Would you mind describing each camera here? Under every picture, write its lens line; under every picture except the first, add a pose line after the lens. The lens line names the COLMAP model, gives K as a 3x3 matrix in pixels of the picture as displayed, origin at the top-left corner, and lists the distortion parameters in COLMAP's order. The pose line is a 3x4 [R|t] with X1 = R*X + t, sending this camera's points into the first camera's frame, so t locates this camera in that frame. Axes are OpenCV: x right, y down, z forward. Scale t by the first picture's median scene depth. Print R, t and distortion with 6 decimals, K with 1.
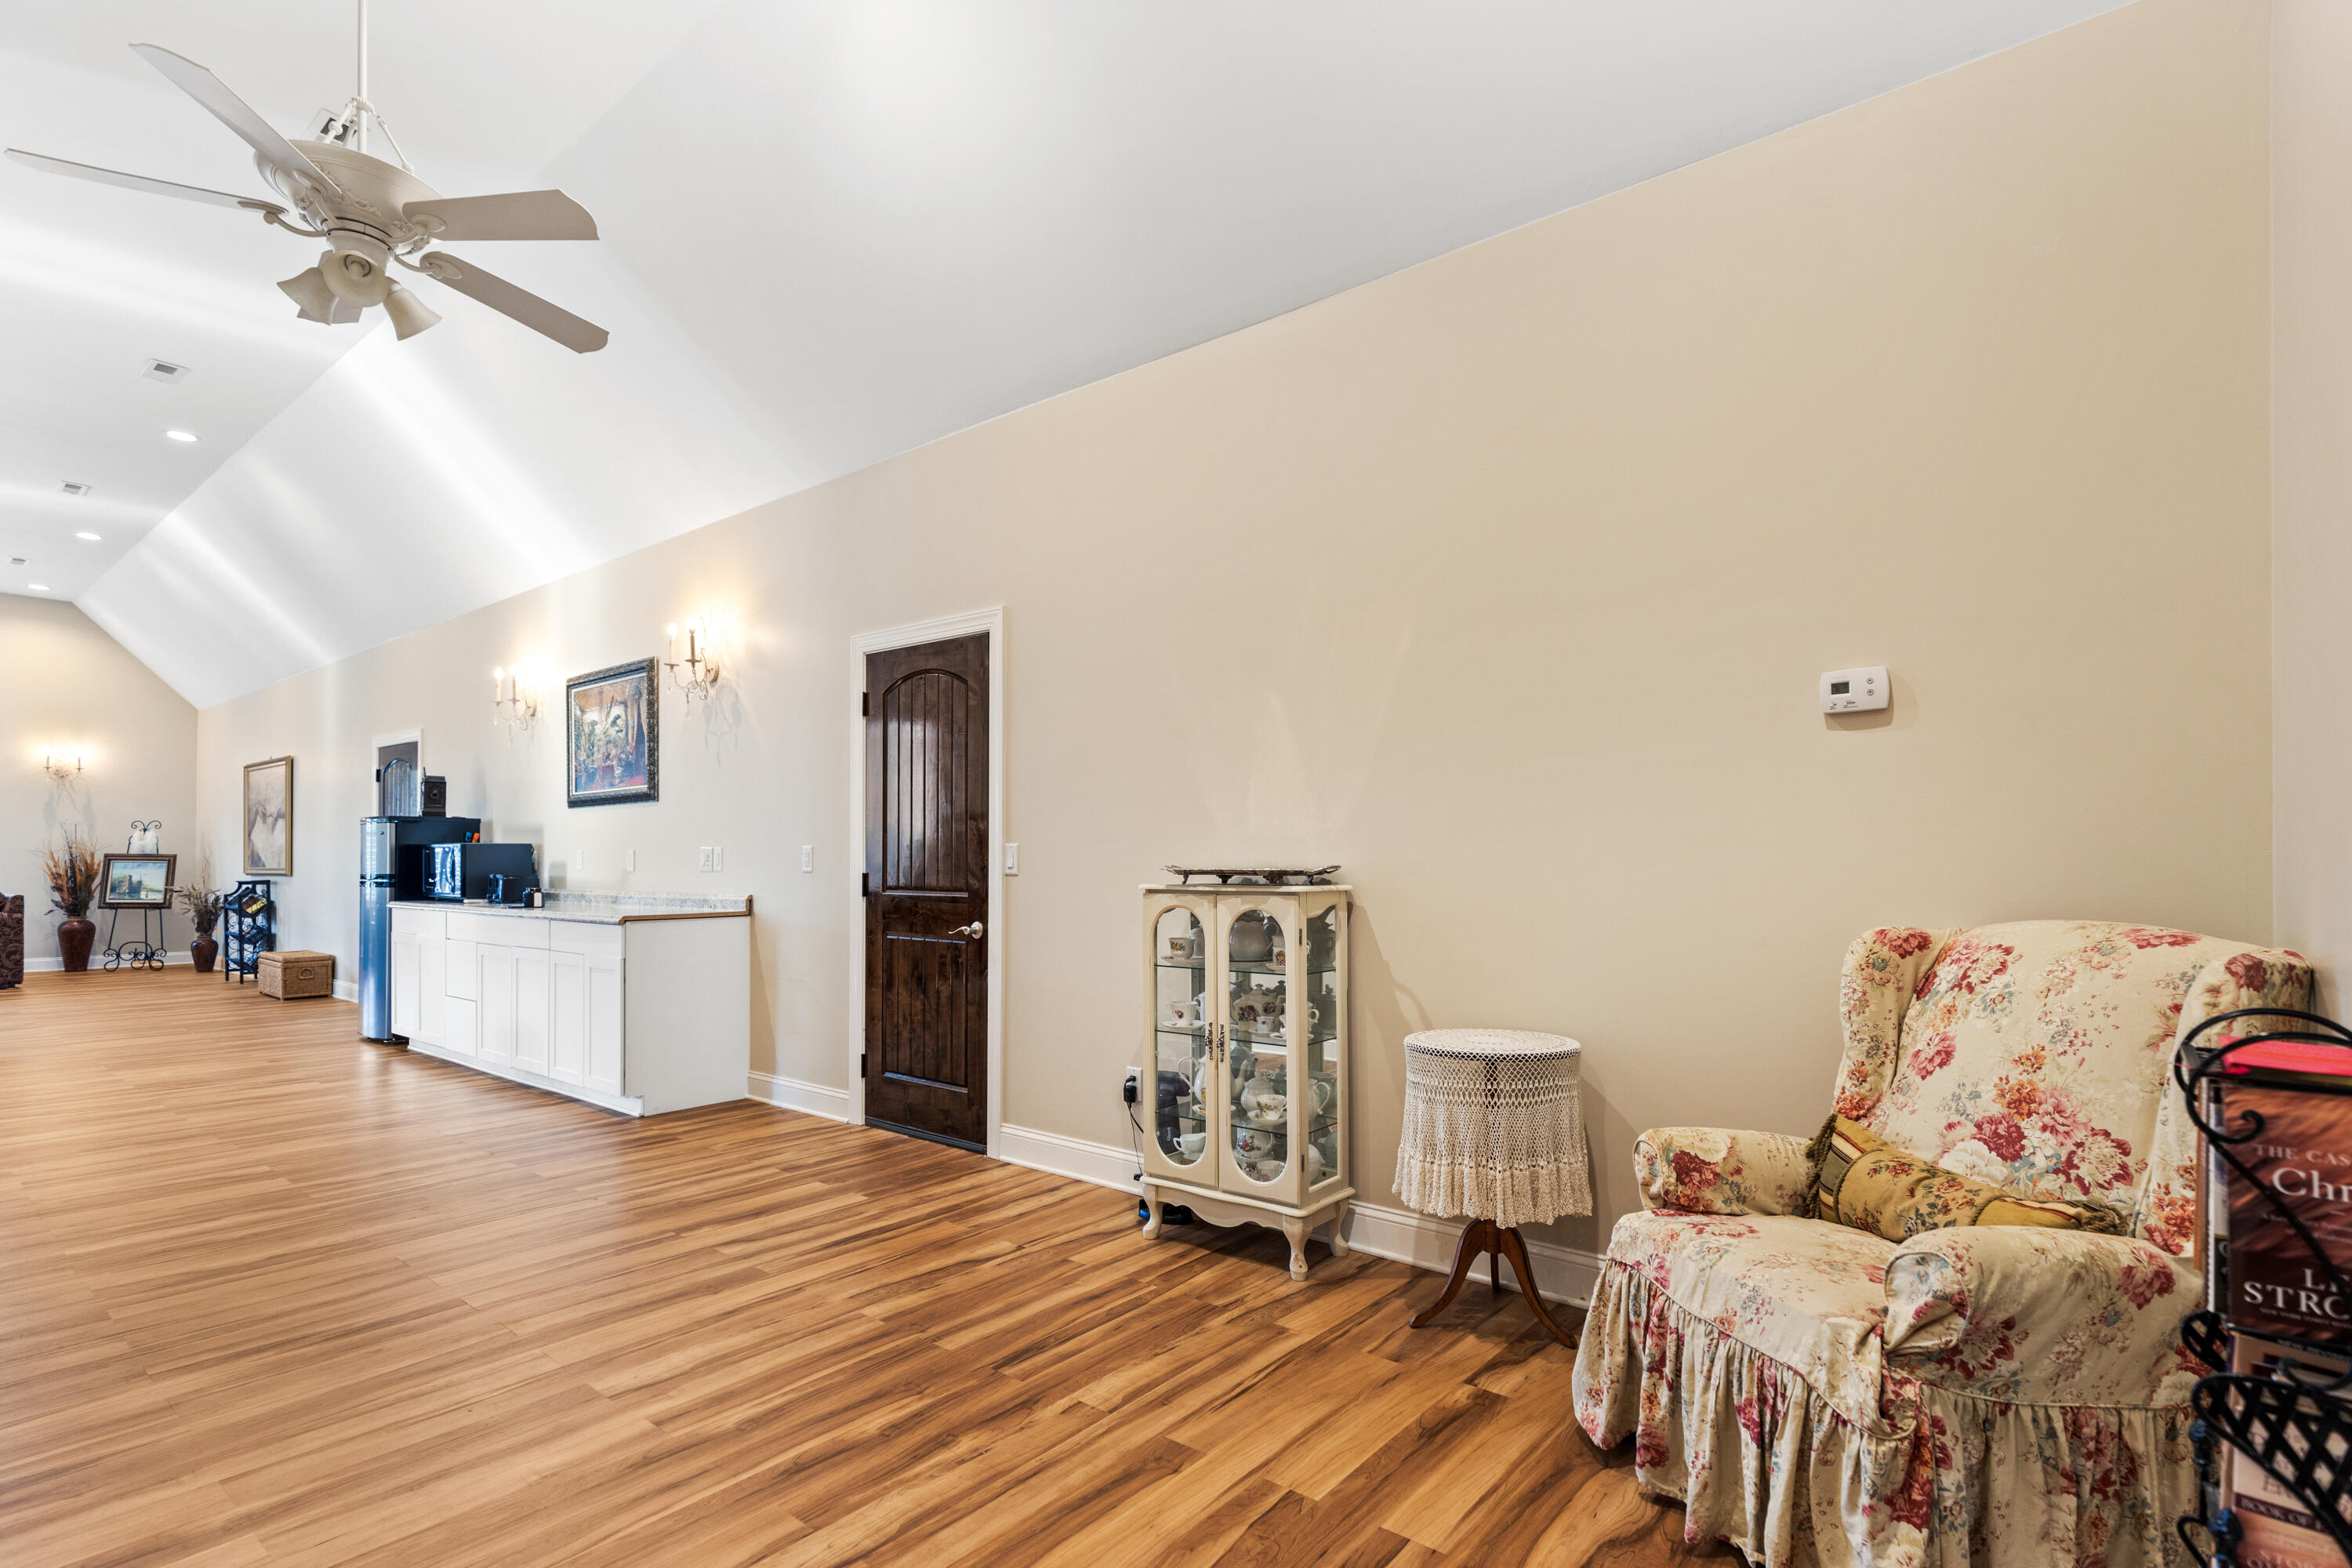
lens RADIAL K [[1093.2, 0, 1155.1], [0, 1093.2, 858.3], [0, 0, 1]] dist [0.016130, -0.004597]
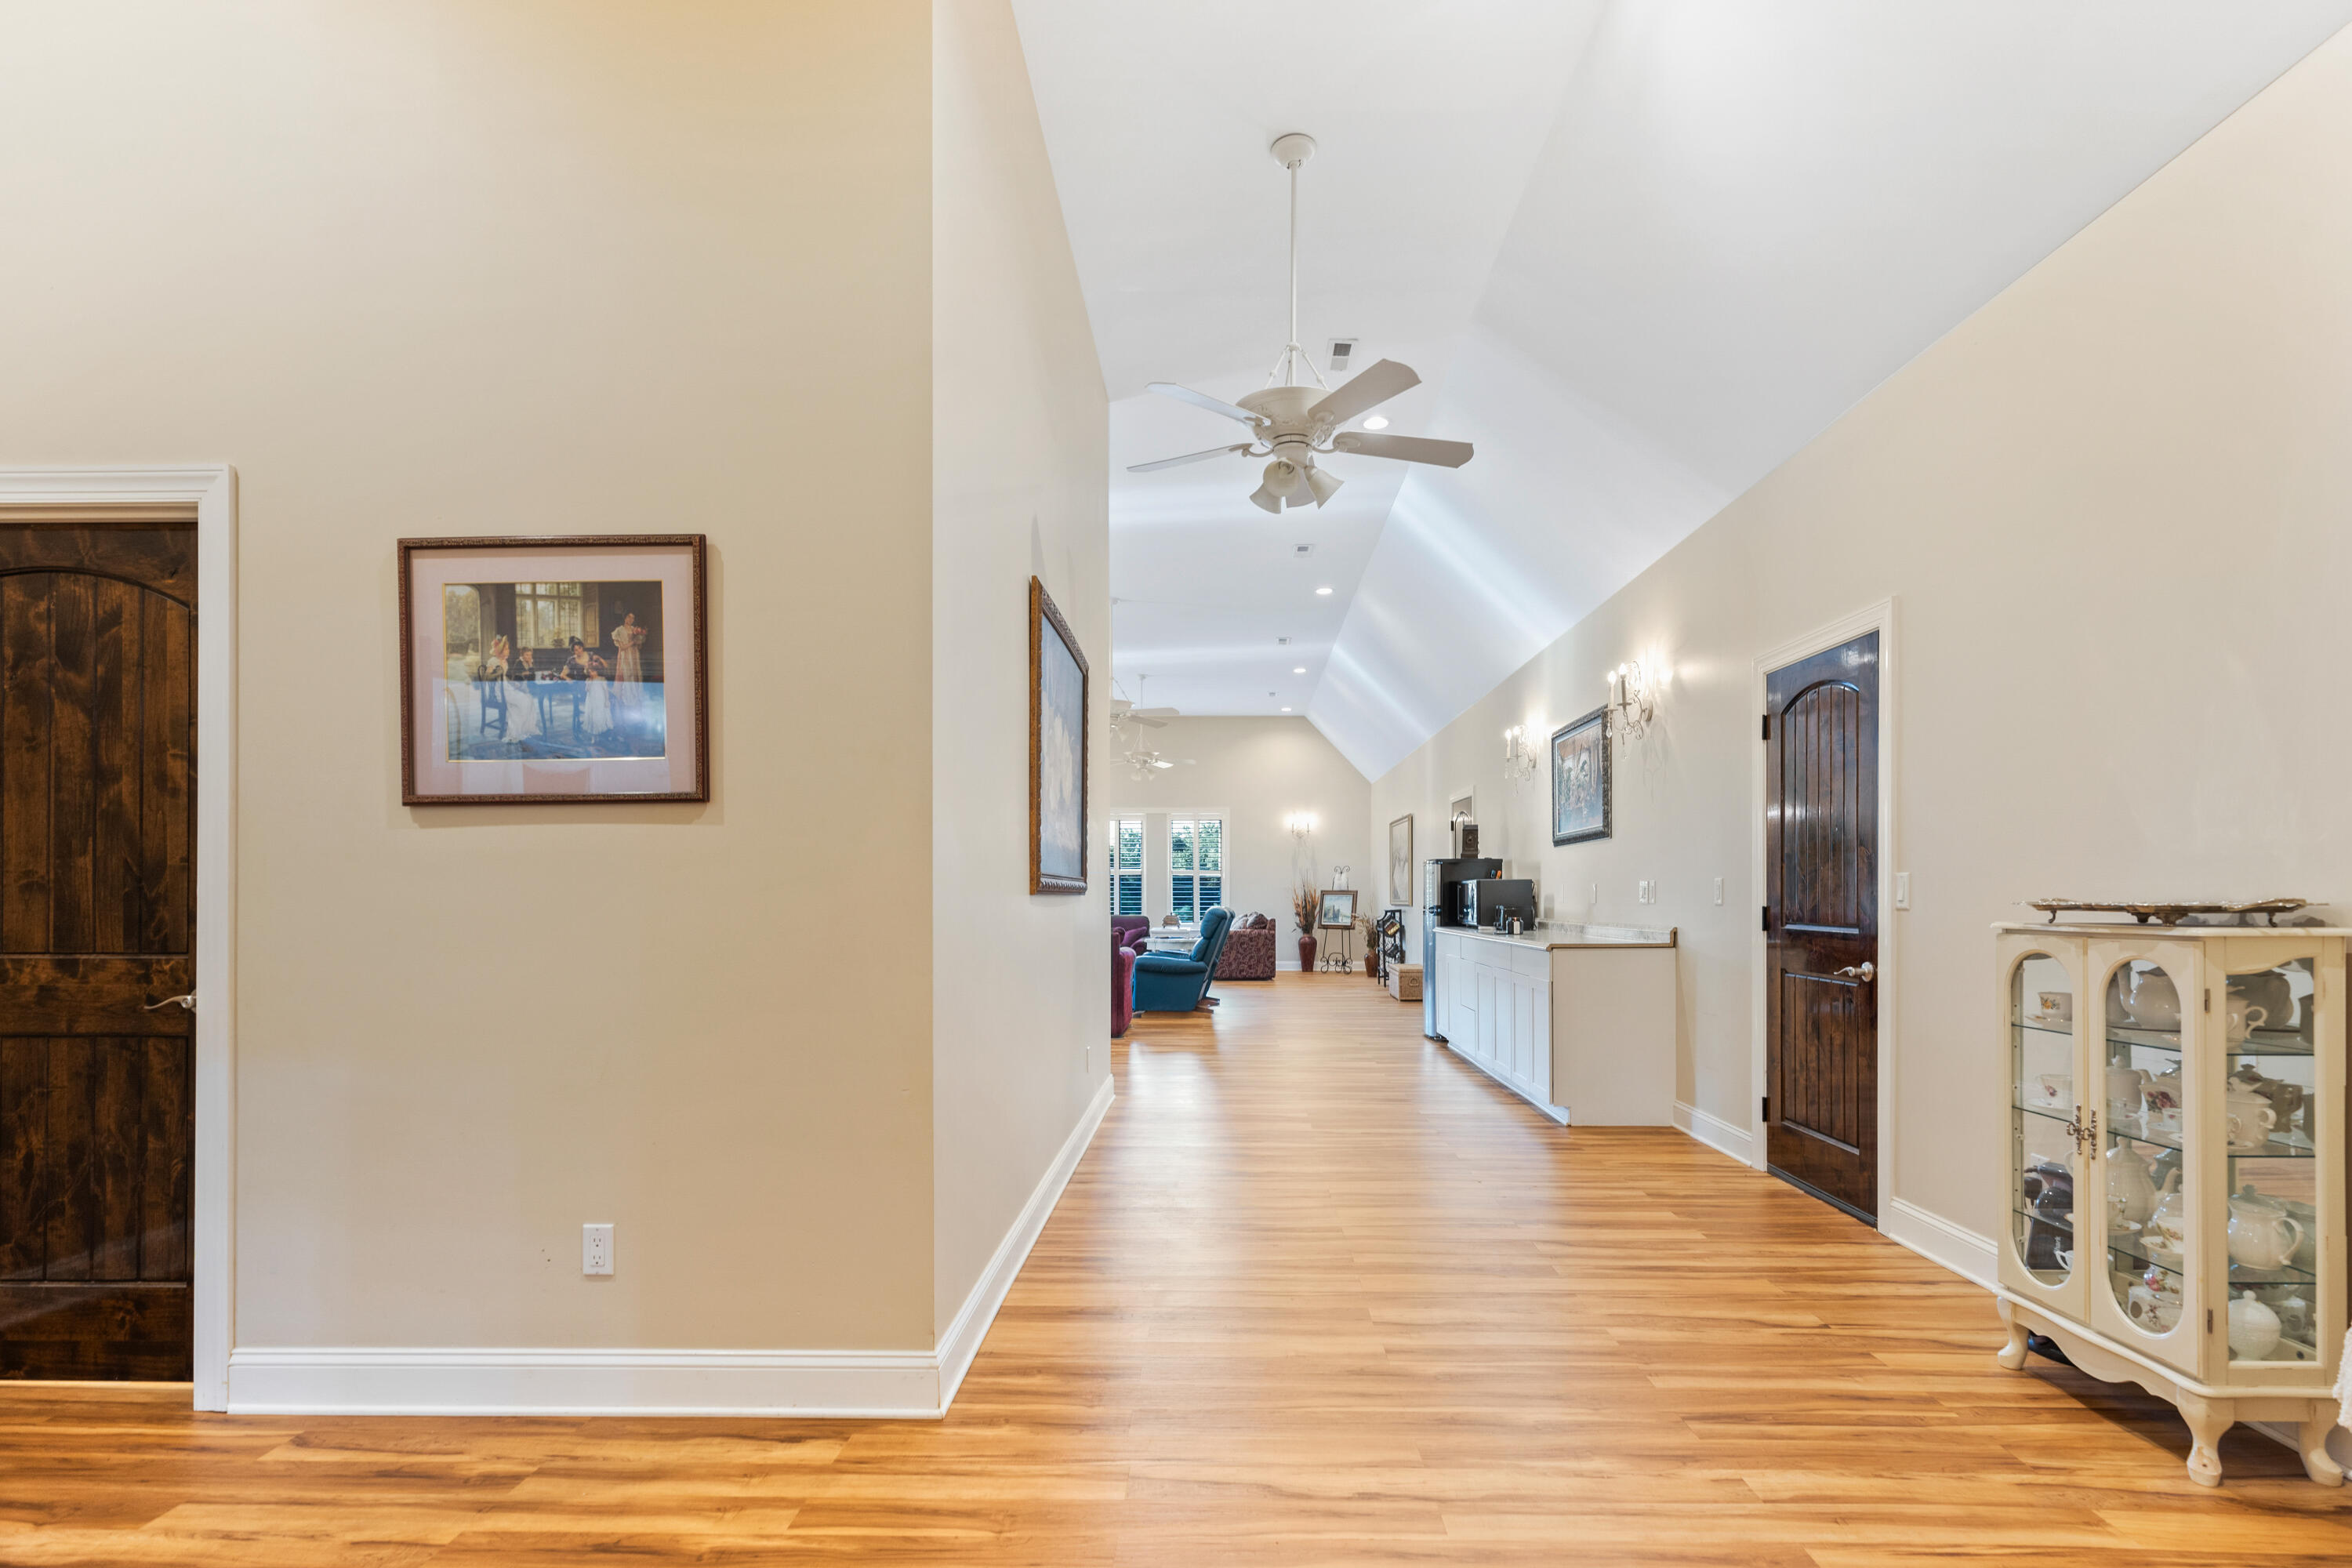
lens RADIAL K [[1093.2, 0, 1226.2], [0, 1093.2, 906.1], [0, 0, 1]] dist [0.016130, -0.004597]
pose [[0.632508, 0.003193, -0.774547, 0.195150], [0.008696, 0.999899, 0.011223, -0.001567], [0.774505, -0.013834, 0.632417, 0.042873]]
